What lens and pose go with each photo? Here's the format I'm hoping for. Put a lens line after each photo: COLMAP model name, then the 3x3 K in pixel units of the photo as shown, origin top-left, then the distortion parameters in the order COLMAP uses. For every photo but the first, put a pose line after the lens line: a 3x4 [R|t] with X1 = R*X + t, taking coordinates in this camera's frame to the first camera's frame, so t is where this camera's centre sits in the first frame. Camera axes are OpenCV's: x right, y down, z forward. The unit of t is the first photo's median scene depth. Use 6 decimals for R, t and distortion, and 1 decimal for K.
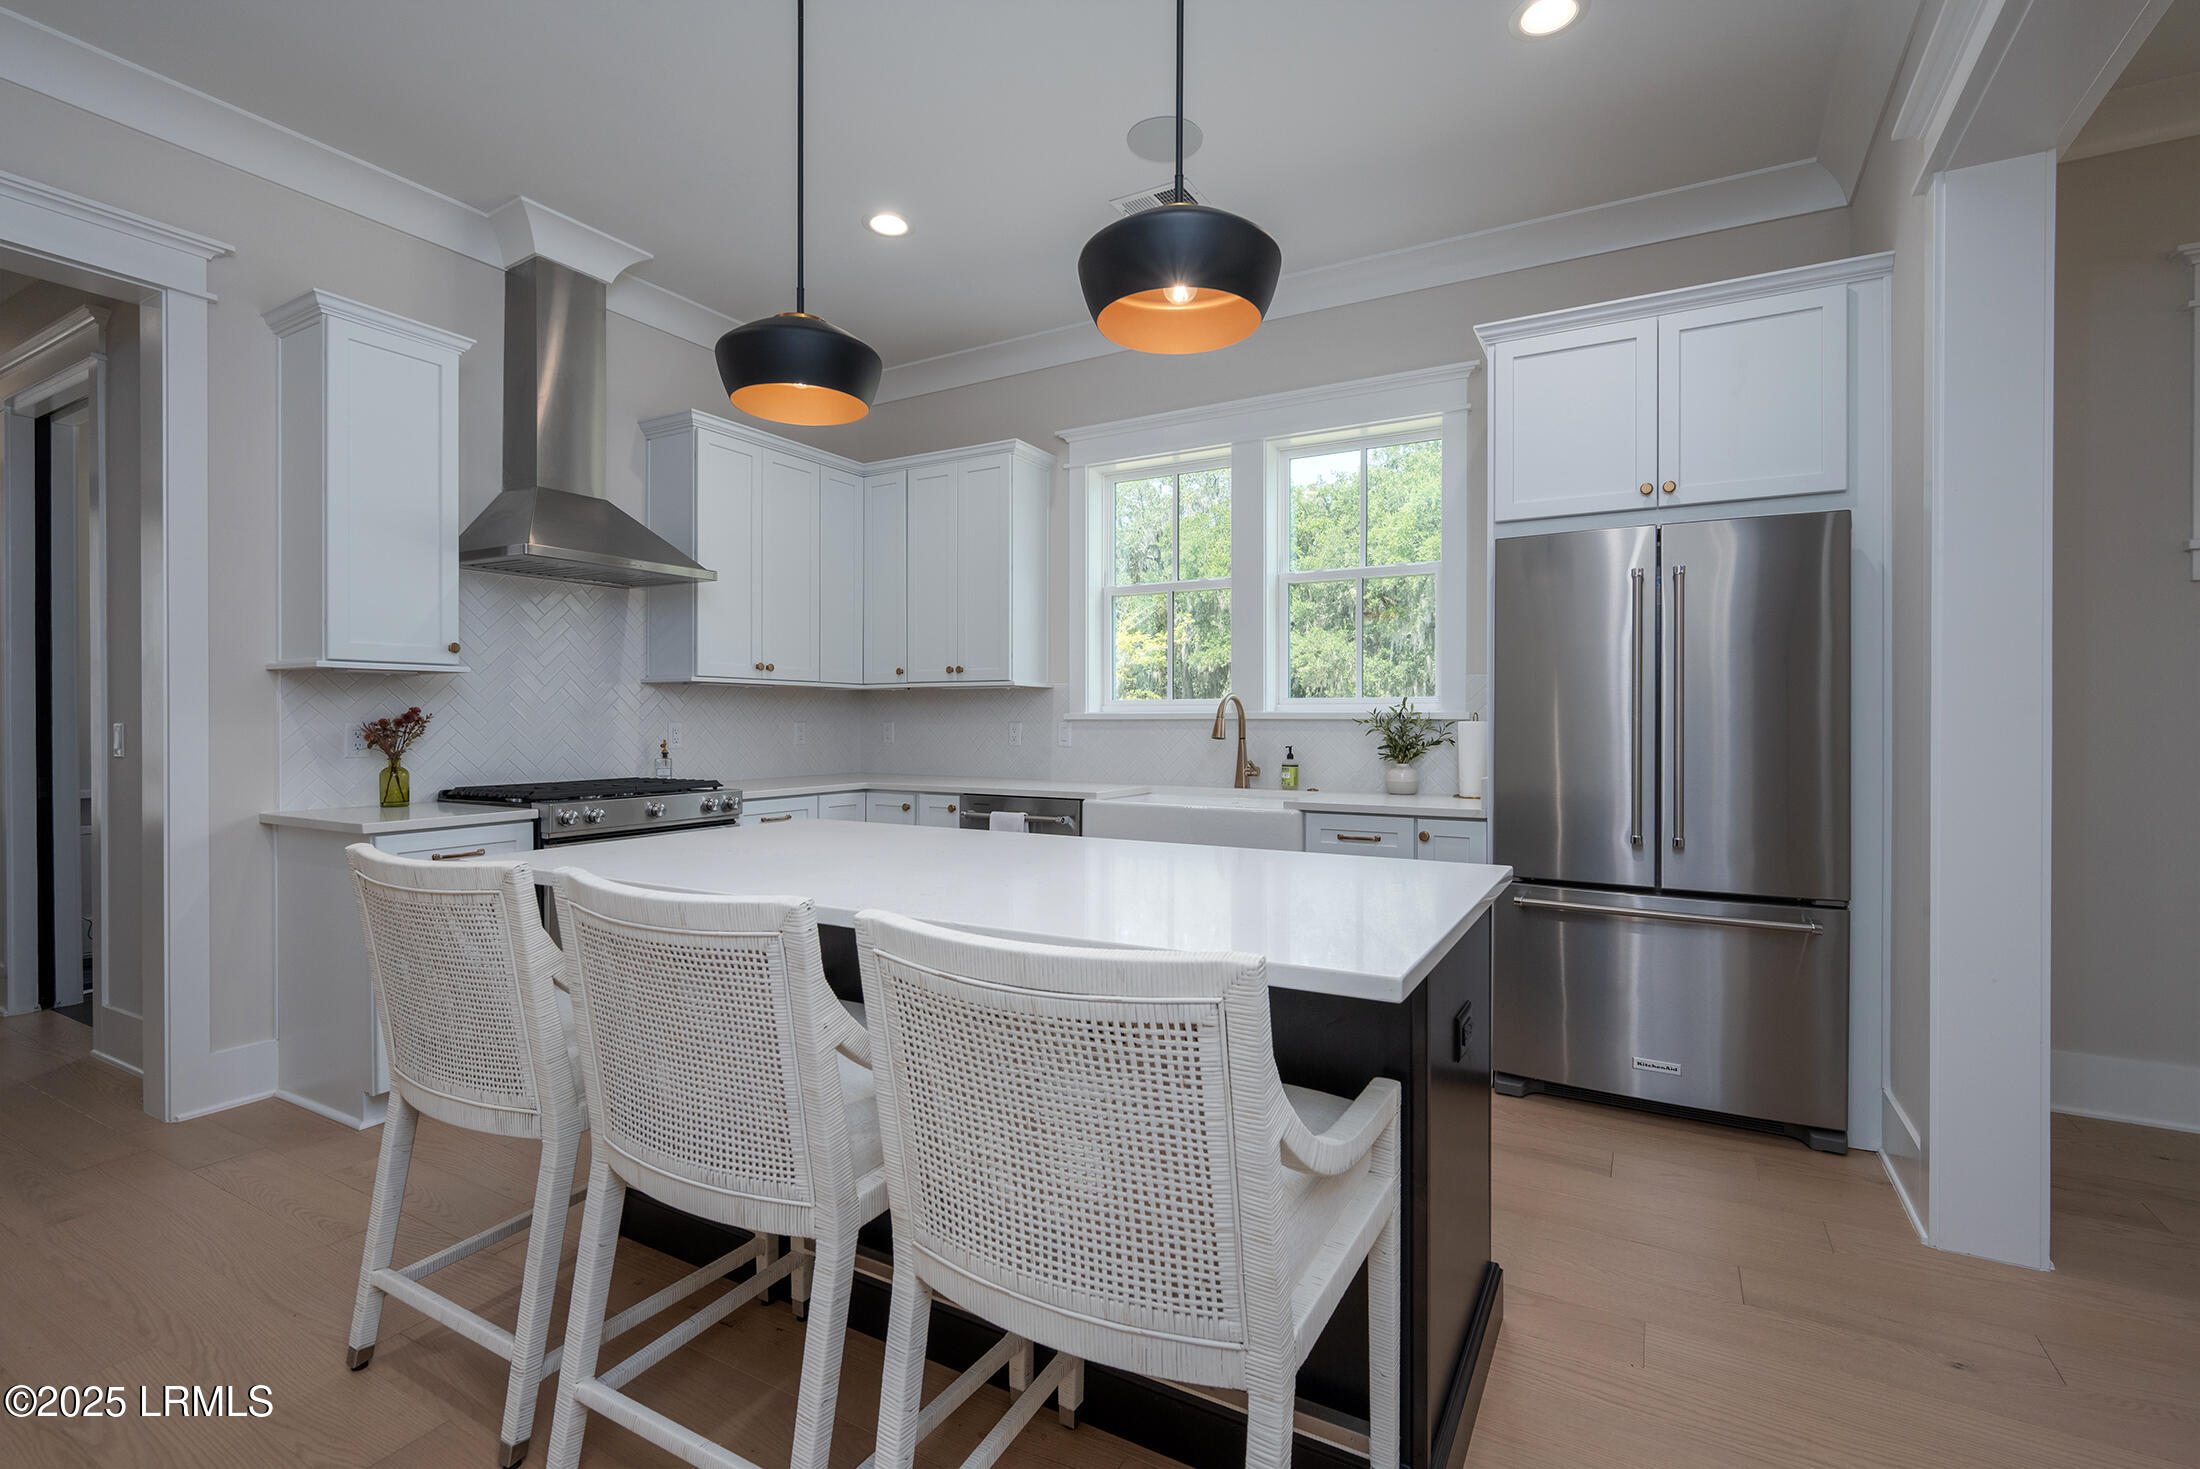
lens RADIAL K [[983.9, 0, 1110.6], [0, 983.9, 724.3], [0, 0, 1]] dist [0.000327, -0.000009]
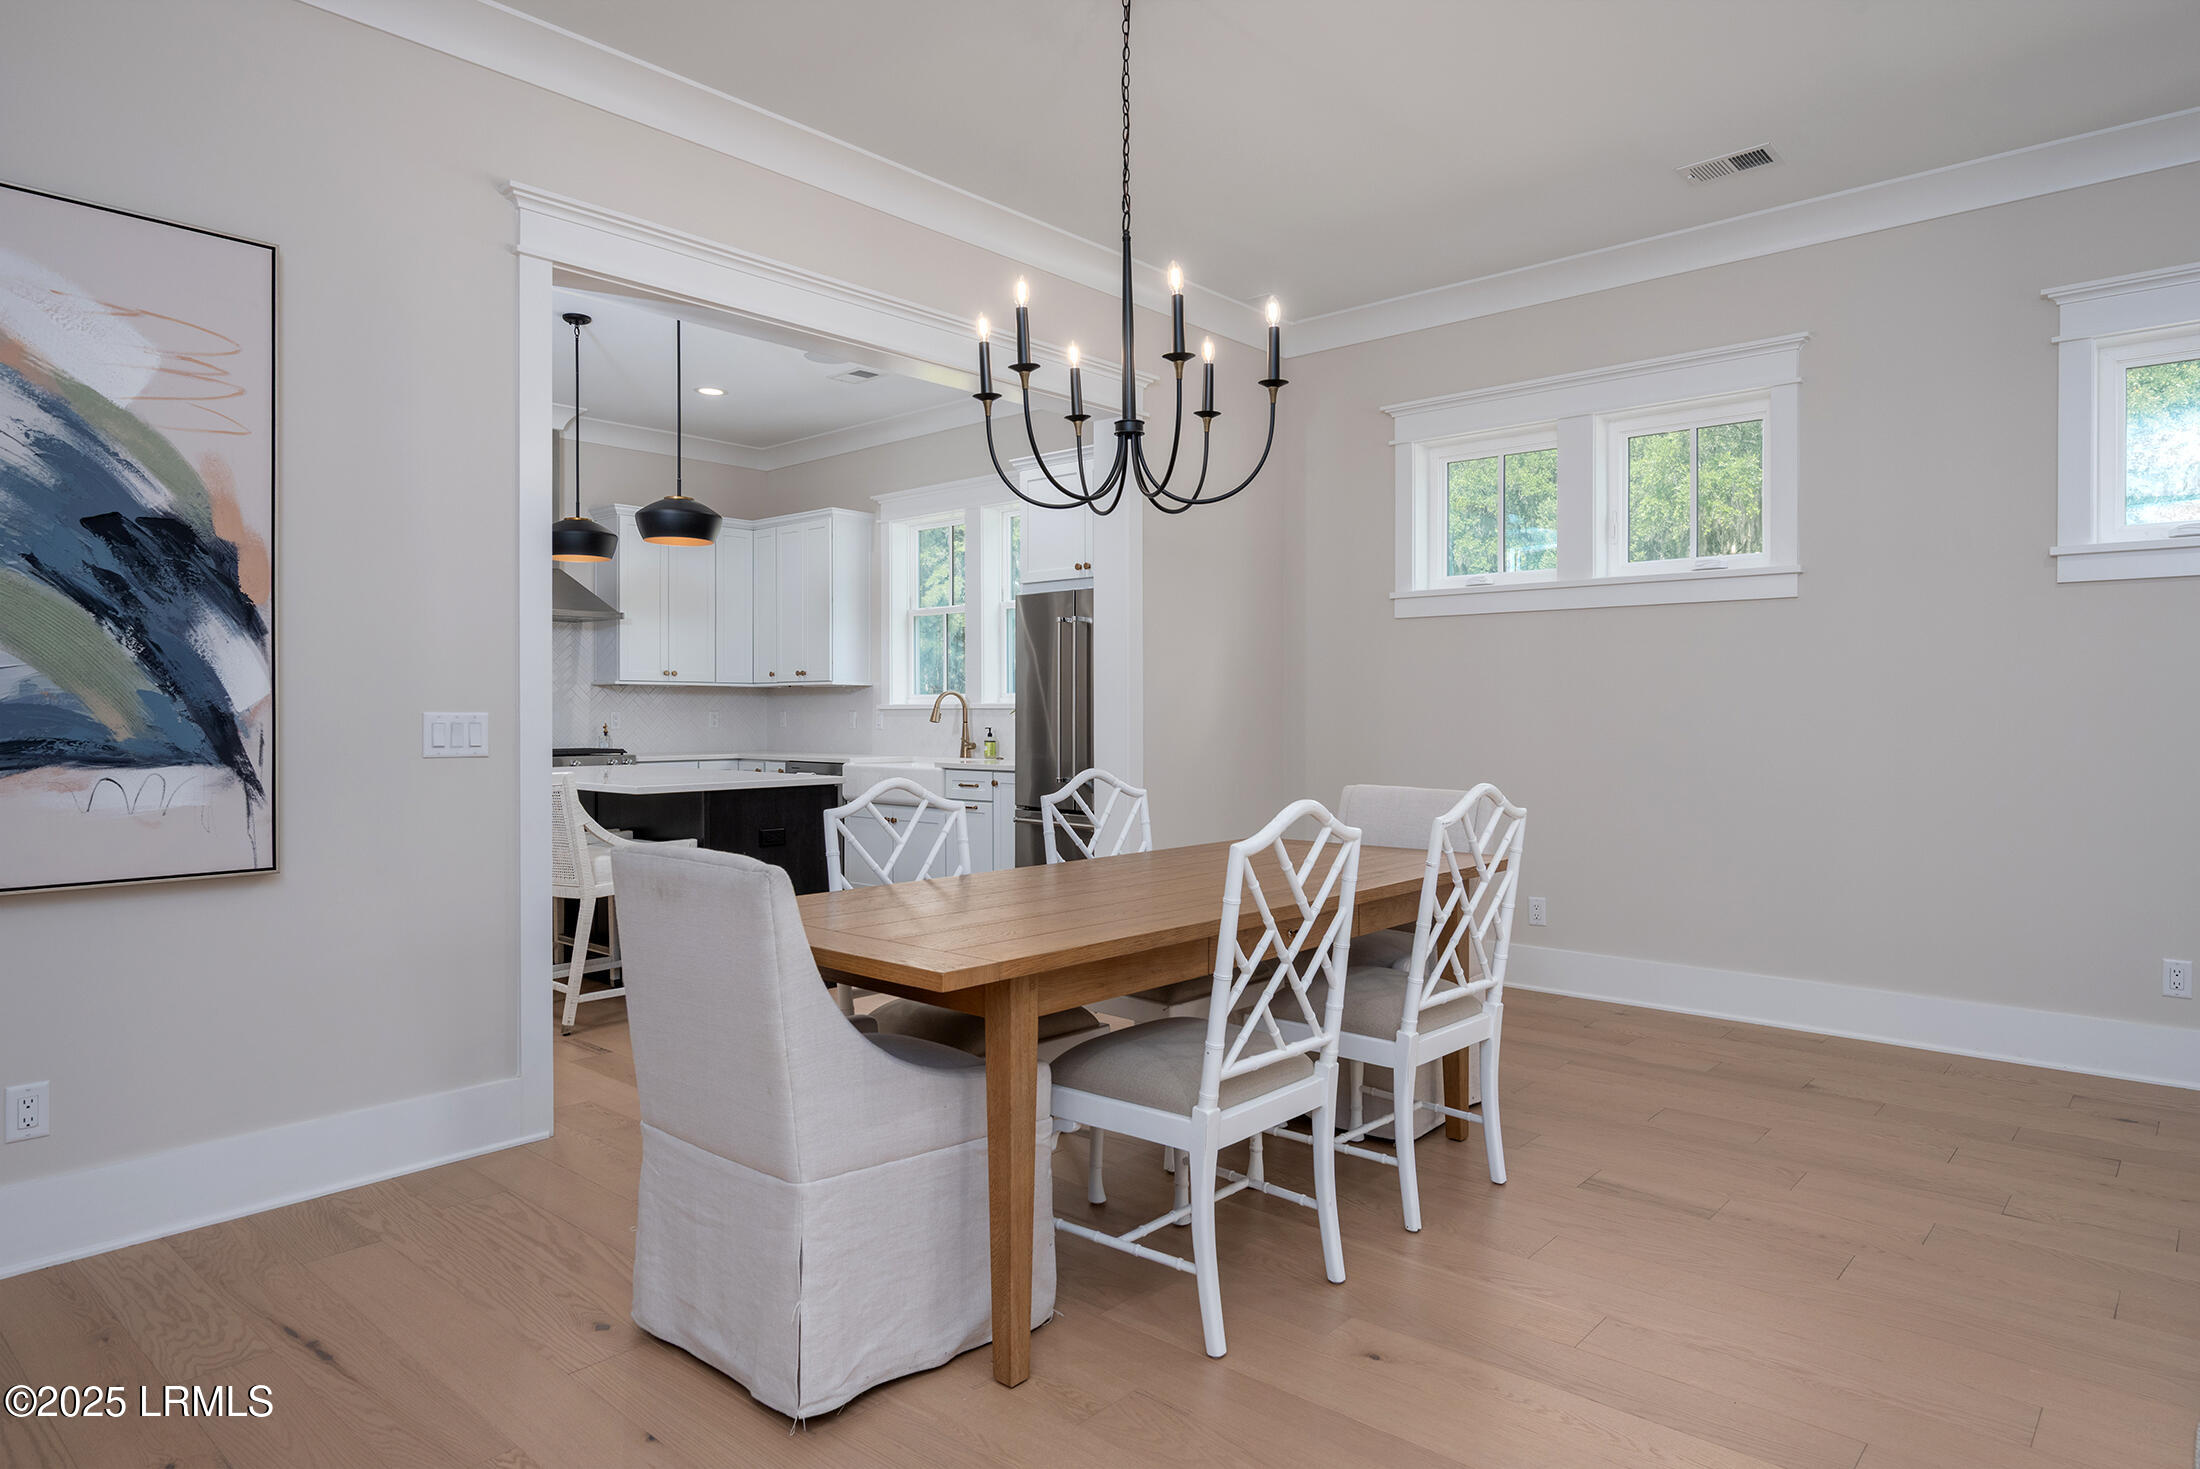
lens RADIAL K [[1306.0, 0, 1093.6], [0, 1306.0, 733.2], [0, 0, 1]] dist [-0.001427, -0.000033]
pose [[0.975301, 0.003227, -0.220855, 0.672914], [-0.000205, 0.999906, 0.013706, 0.003609], [0.220879, -0.013322, 0.975210, -0.727301]]
